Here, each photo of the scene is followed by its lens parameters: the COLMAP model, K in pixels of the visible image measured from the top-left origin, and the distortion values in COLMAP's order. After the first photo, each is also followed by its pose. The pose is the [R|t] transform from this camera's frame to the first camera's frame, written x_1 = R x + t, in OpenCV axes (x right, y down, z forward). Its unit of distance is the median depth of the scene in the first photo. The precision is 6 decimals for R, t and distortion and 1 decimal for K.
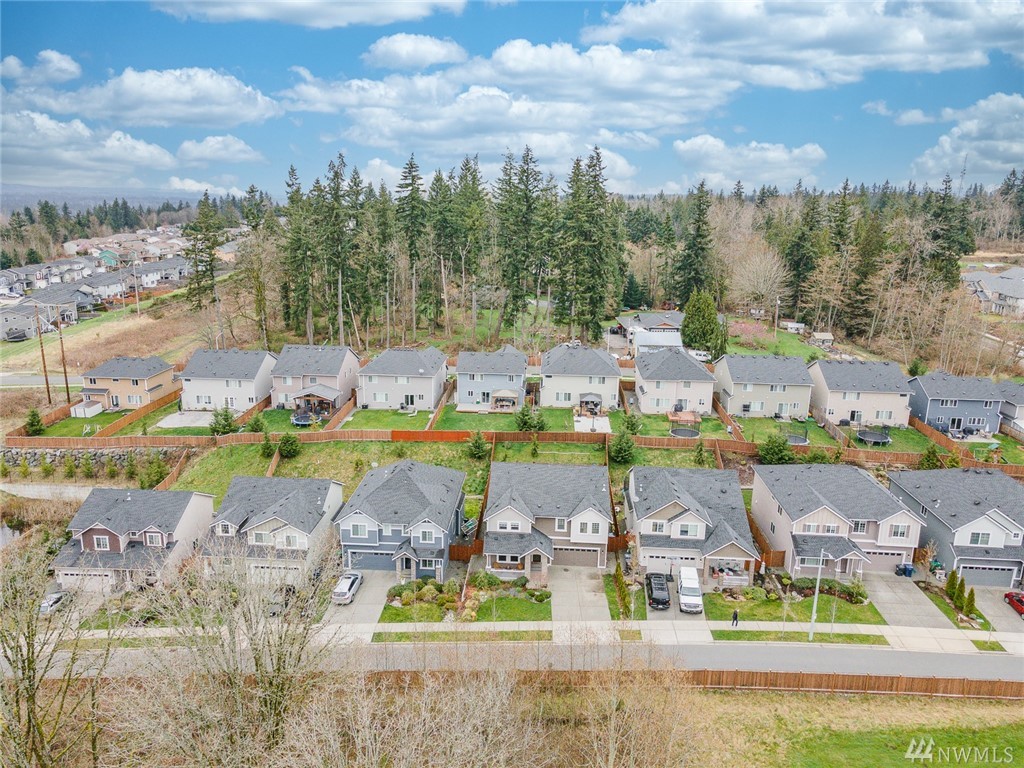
lens RADIAL K [[726.7, 0, 500.0], [0, 726.7, 383.2], [0, 0, 1]] dist [0.043262, 0.002122]
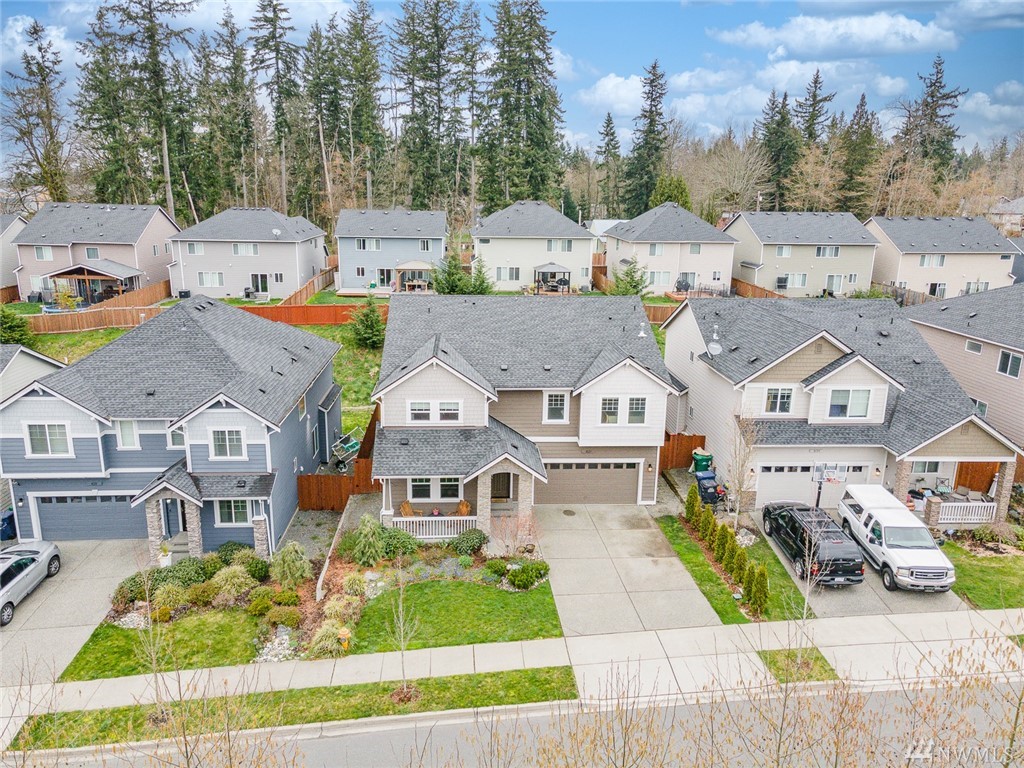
lens RADIAL K [[726.7, 0, 500.0], [0, 726.7, 383.2], [0, 0, 1]] dist [0.043262, 0.002122]
pose [[0.992165, -0.029180, 0.121477, -0.000523], [0.028521, 0.999568, 0.007160, 0.178124], [-0.121634, -0.003640, 0.992568, 0.585814]]
